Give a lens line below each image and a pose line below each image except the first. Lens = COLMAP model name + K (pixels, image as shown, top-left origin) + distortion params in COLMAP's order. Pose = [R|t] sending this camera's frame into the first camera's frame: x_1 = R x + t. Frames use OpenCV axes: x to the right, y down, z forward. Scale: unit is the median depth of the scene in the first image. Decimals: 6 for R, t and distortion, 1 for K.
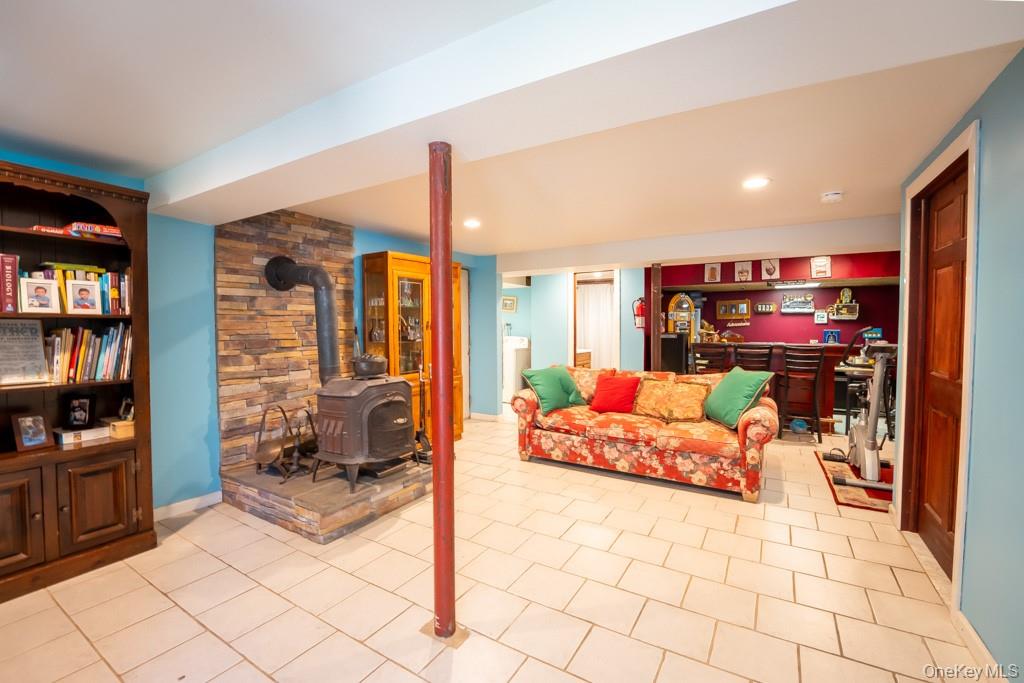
lens RADIAL K [[435.4, 0, 512.0], [0, 435.4, 341.5], [0, 0, 1]] dist [-0.004574, -0.000603]
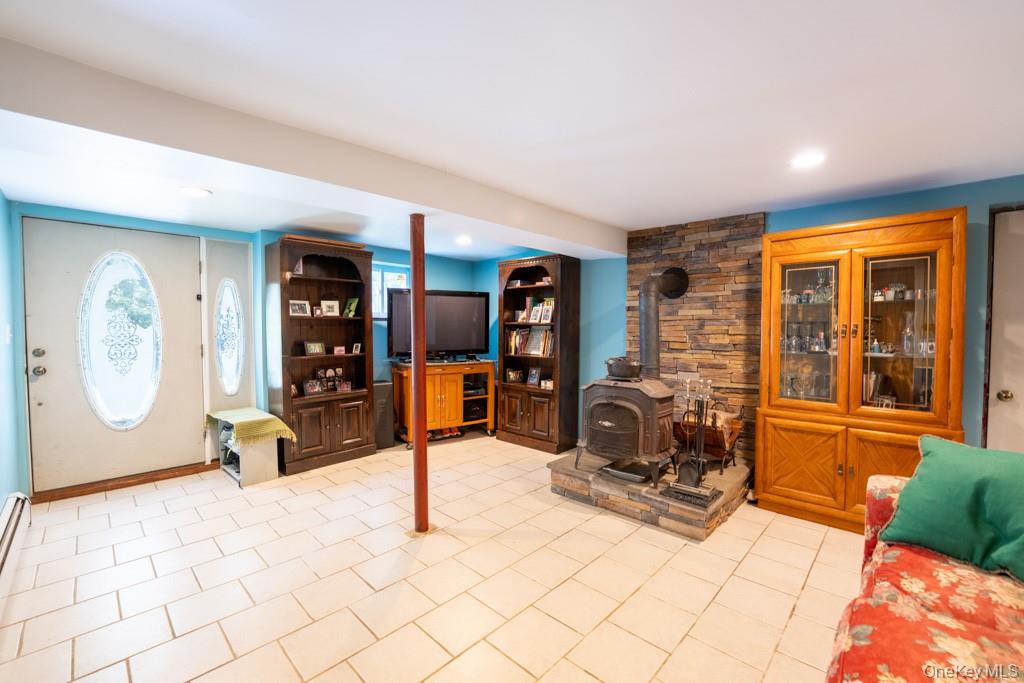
lens RADIAL K [[420.9, 0, 512.0], [0, 420.9, 341.5], [0, 0, 1]] dist [-0.001737, -0.000098]
pose [[-0.207544, 0.034017, -0.977634, 0.624270], [-0.040030, 0.998263, 0.043233, -0.035950], [0.977406, 0.048108, -0.205822, 0.821490]]
